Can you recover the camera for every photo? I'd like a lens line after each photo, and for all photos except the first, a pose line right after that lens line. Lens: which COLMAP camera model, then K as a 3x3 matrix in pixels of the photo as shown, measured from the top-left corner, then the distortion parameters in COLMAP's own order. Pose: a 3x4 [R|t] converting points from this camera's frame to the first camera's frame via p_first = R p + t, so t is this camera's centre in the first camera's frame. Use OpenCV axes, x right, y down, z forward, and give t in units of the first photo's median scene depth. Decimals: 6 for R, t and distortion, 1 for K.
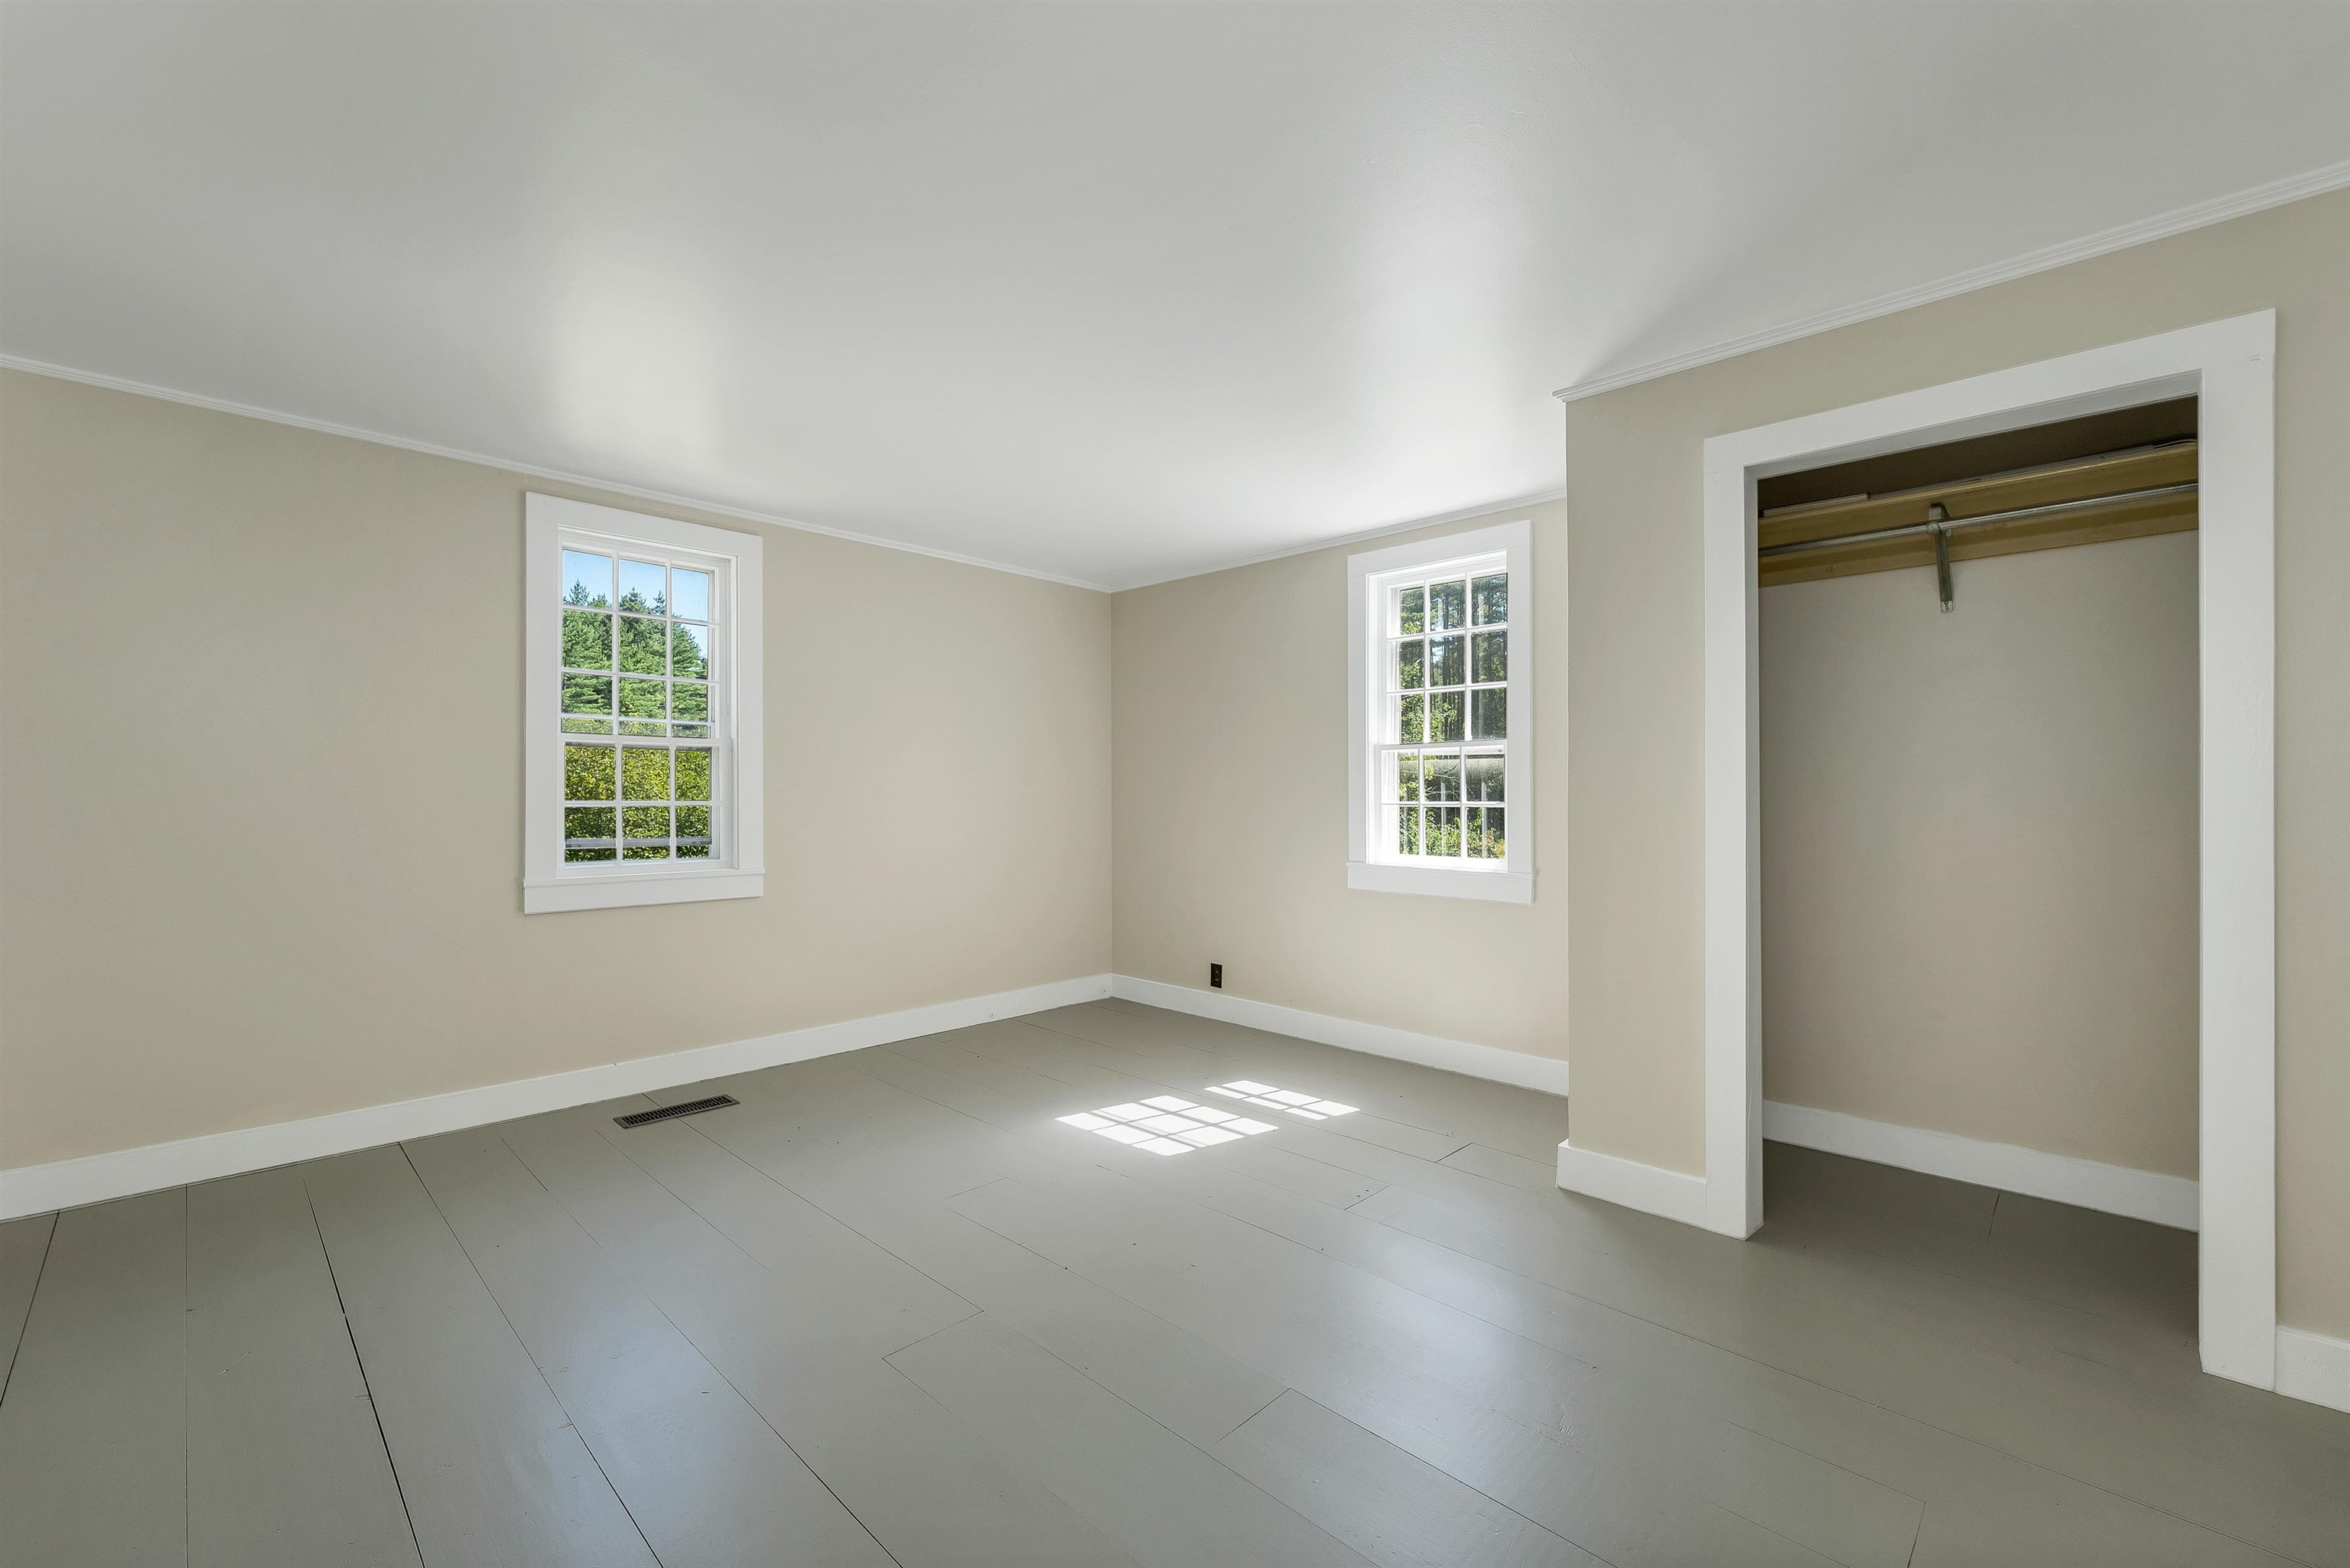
lens RADIAL K [[989.8, 0, 1164.1], [0, 989.8, 795.9], [0, 0, 1]] dist [-0.000076, -0.000242]
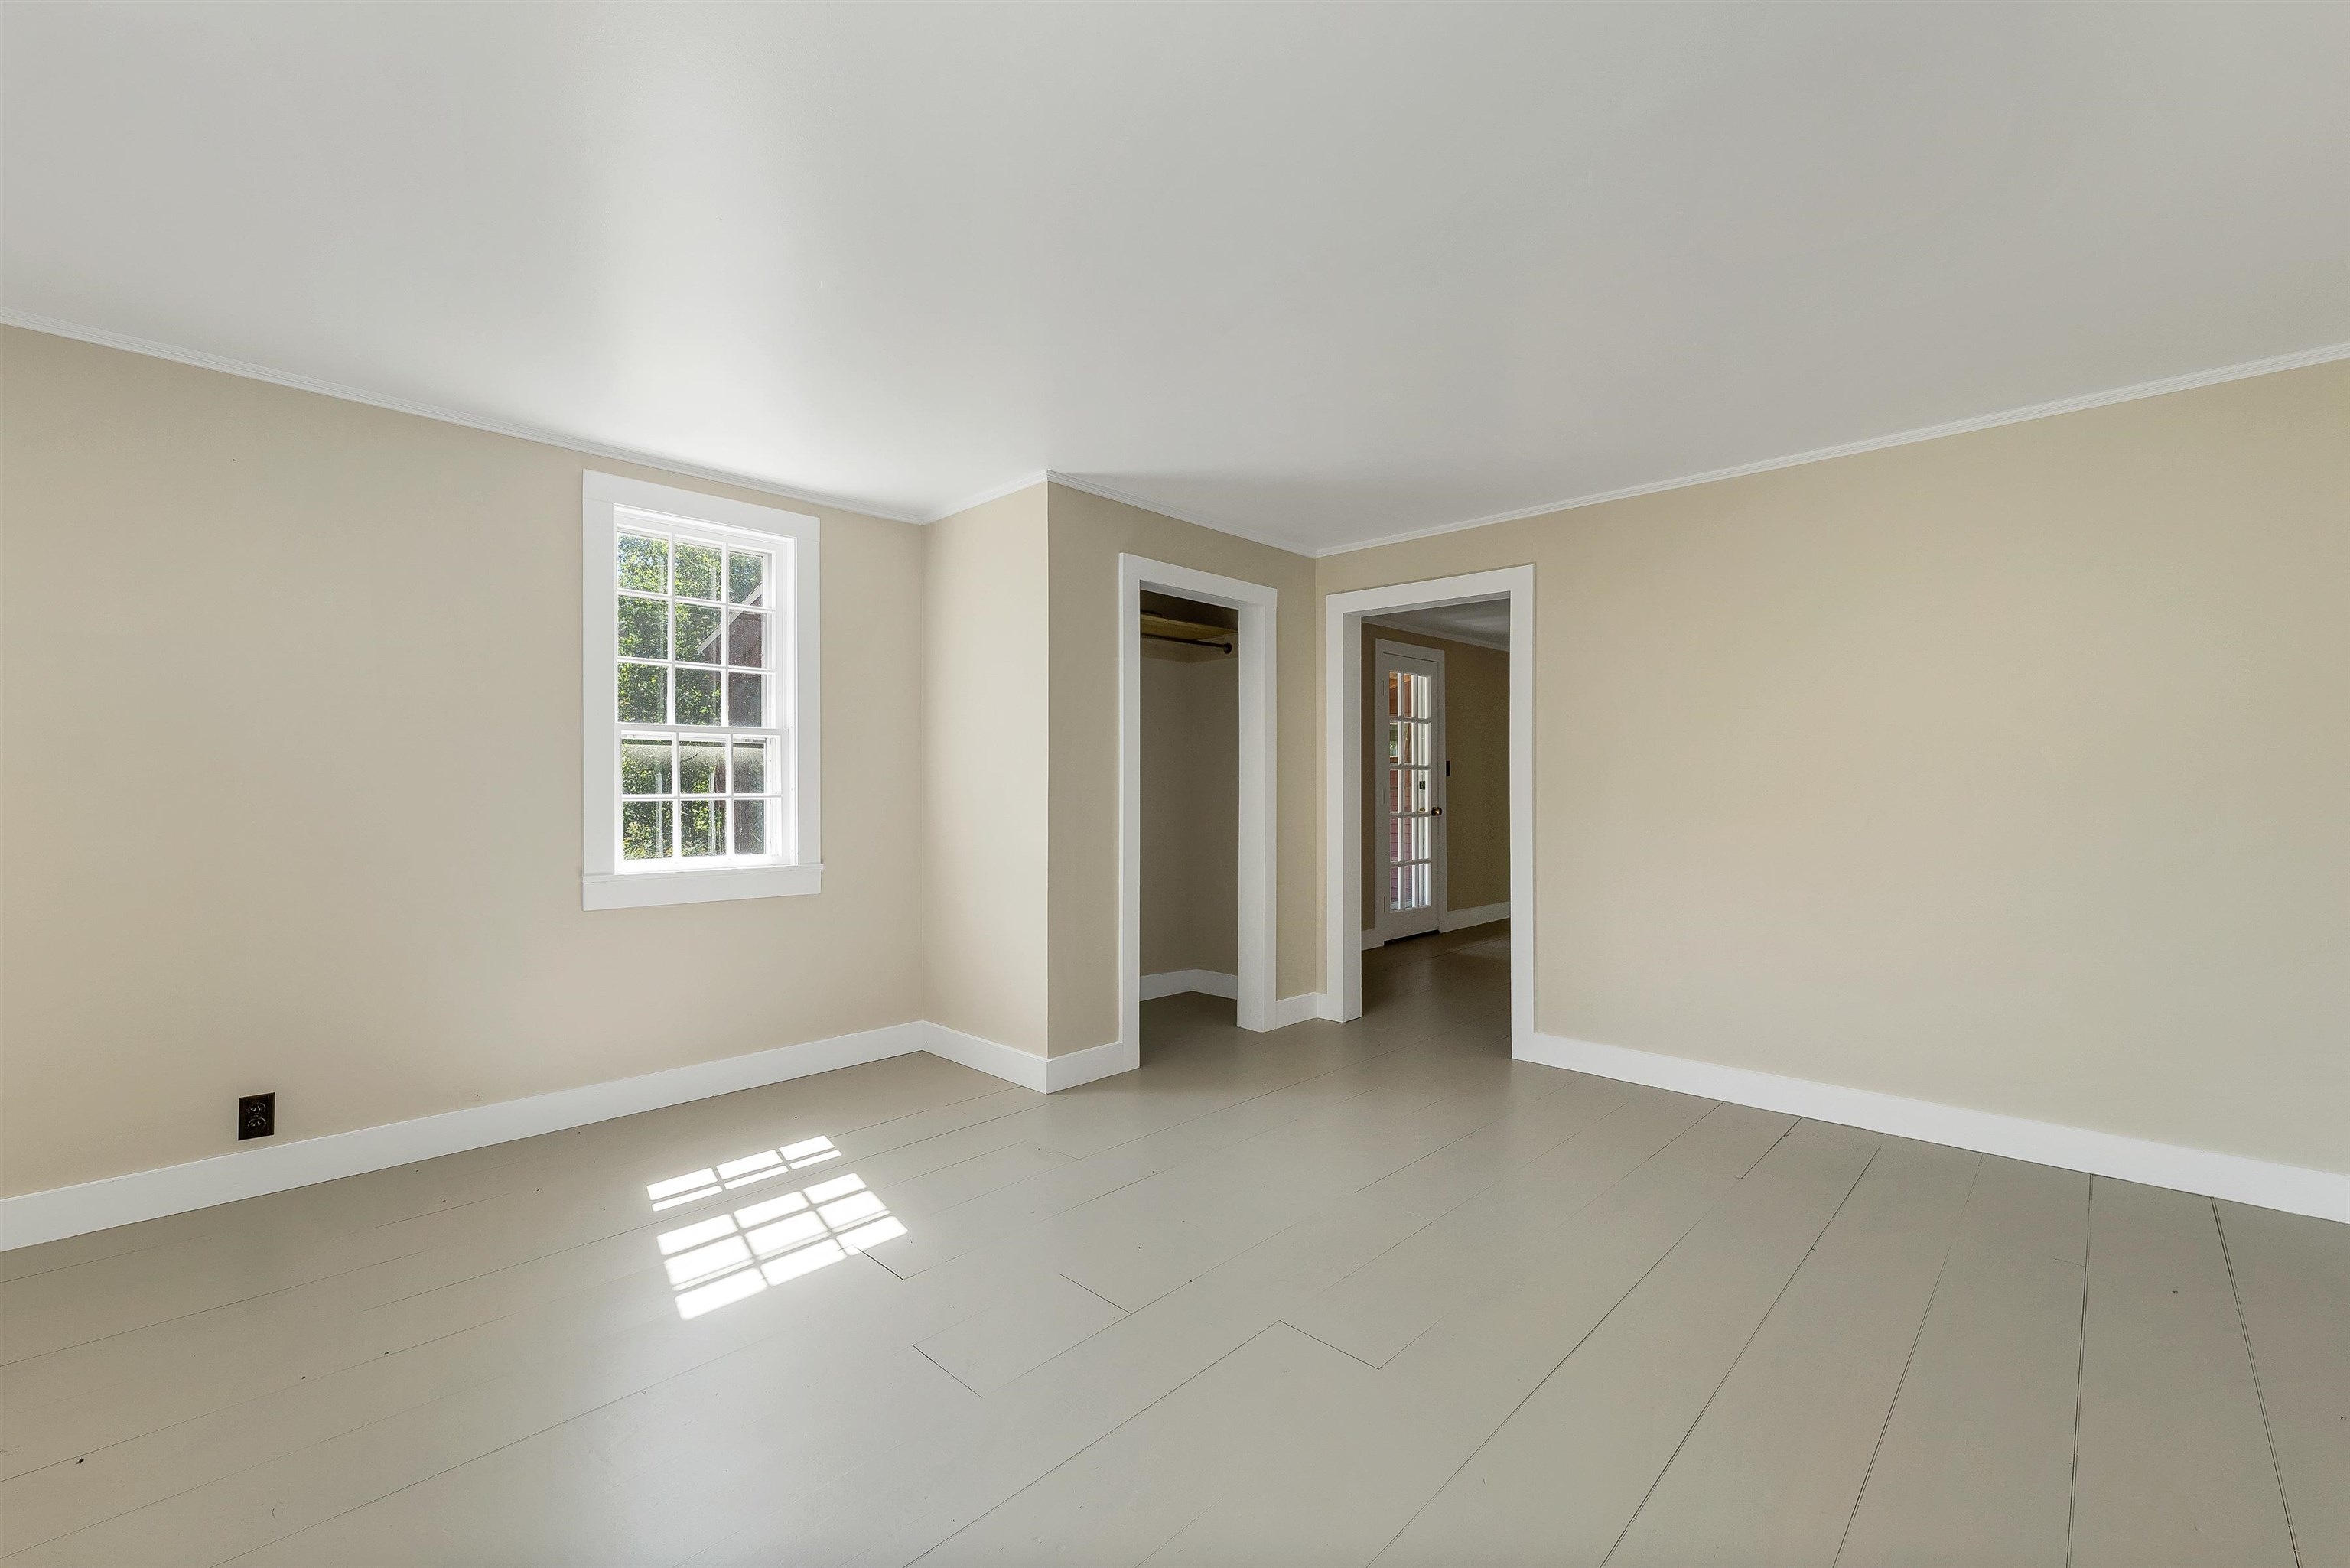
lens RADIAL K [[996.6, 0, 1180.8], [0, 996.6, 782.9], [0, 0, 1]] dist [-0.002953, -0.000323]
pose [[-0.044057, 0.004151, 0.999020, -0.702146], [0.001063, 0.999991, -0.004108, 0.000084], [-0.999028, 0.000881, -0.044061, 0.693894]]
